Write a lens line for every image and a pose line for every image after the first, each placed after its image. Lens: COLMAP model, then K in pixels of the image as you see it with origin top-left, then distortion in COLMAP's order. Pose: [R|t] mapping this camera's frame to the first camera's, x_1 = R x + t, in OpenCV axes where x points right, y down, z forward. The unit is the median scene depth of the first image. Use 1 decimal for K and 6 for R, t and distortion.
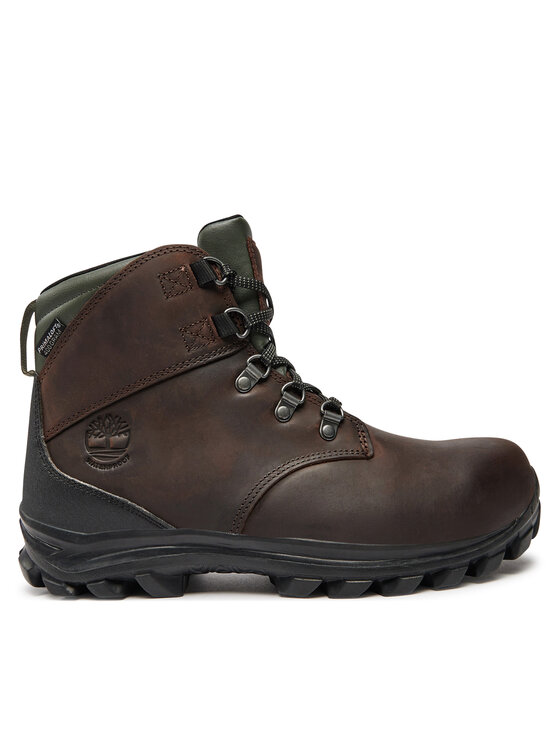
lens RADIAL K [[624.6, 0, 279.6], [0, 624.6, 369.7], [0, 0, 1]] dist [0.007025, 0.007383]
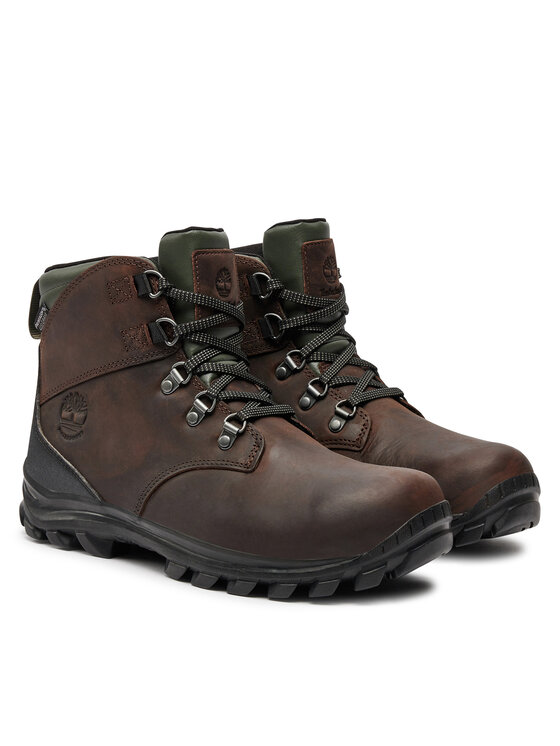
lens RADIAL K [[1720.4, 0, 279.6], [0, 1720.4, 373.2], [0, 0, 1]] dist [0.404940, 0.000000]
pose [[0.828509, 0.162053, -0.536015, 1.737416], [-0.070312, 0.979740, 0.187524, -0.587033], [0.555544, -0.117677, 0.823118, -1.400430]]
